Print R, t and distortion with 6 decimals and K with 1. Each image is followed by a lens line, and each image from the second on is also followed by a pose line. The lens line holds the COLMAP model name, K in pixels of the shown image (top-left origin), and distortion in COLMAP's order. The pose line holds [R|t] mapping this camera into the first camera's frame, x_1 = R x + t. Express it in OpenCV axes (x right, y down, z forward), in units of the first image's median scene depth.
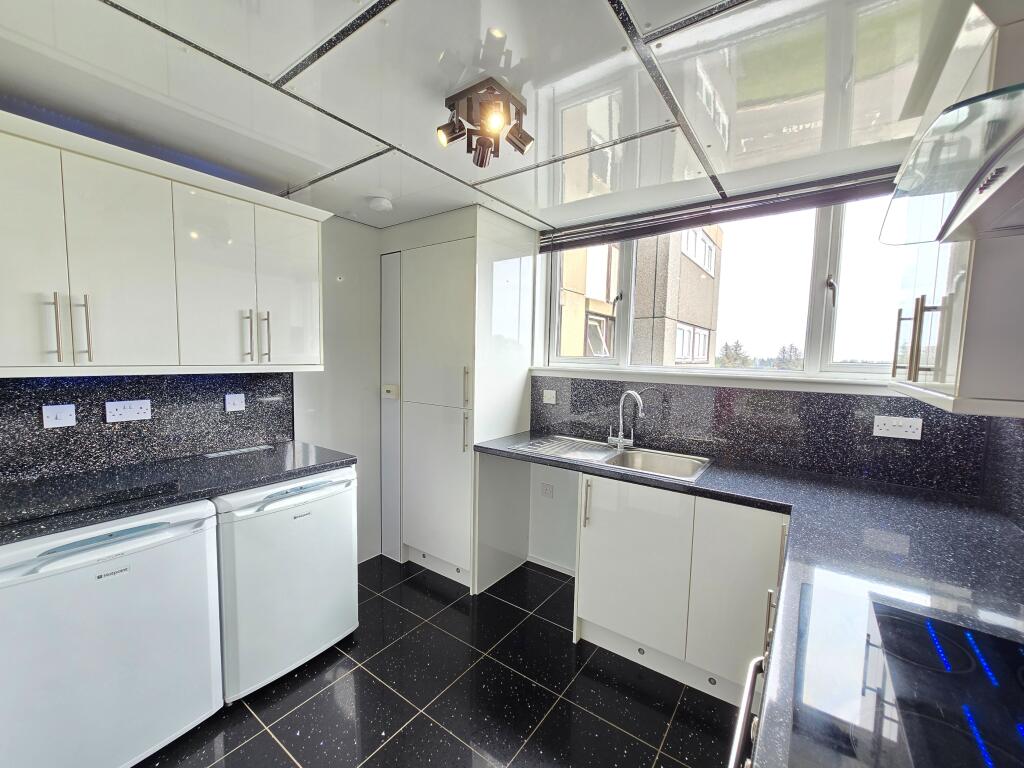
lens RADIAL K [[420.5, 0, 508.1], [0, 420.5, 387.2], [0, 0, 1]] dist [-0.000490, 0.000481]
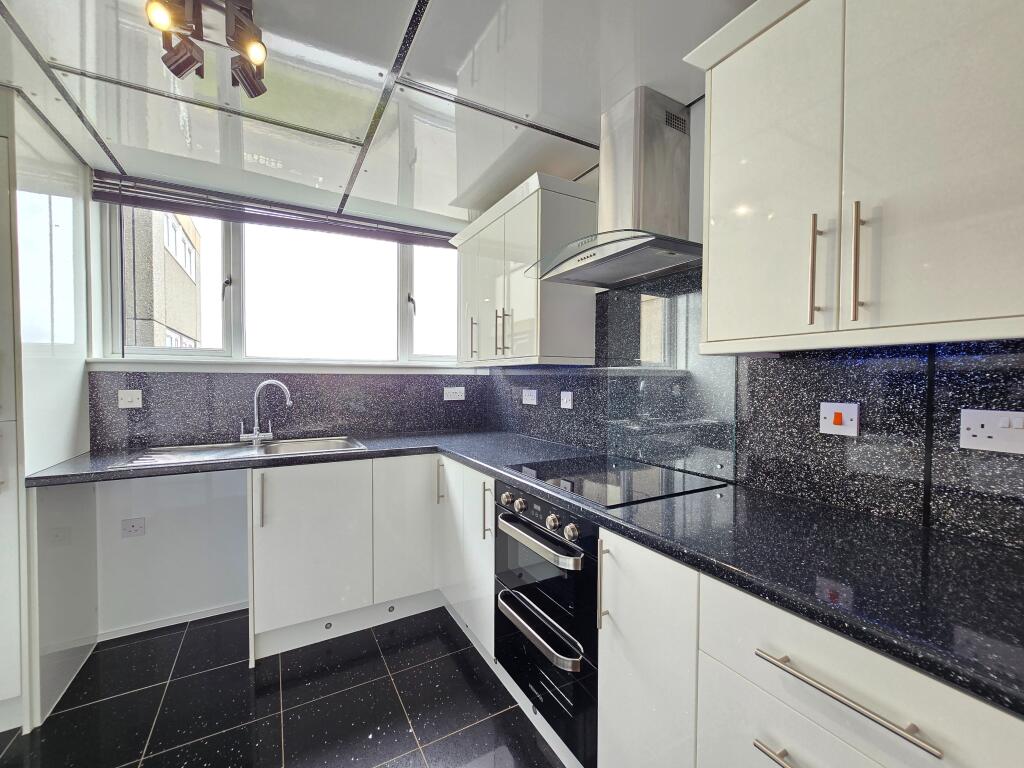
lens RADIAL K [[420.5, 0, 506.9], [0, 420.5, 386.6], [0, 0, 1]] dist [-0.000490, 0.000481]
pose [[0.420079, -0.037952, 0.906694, -0.339286], [0.079442, 0.996827, 0.004919, 0.058442], [-0.904004, 0.069964, 0.421761, 0.103712]]
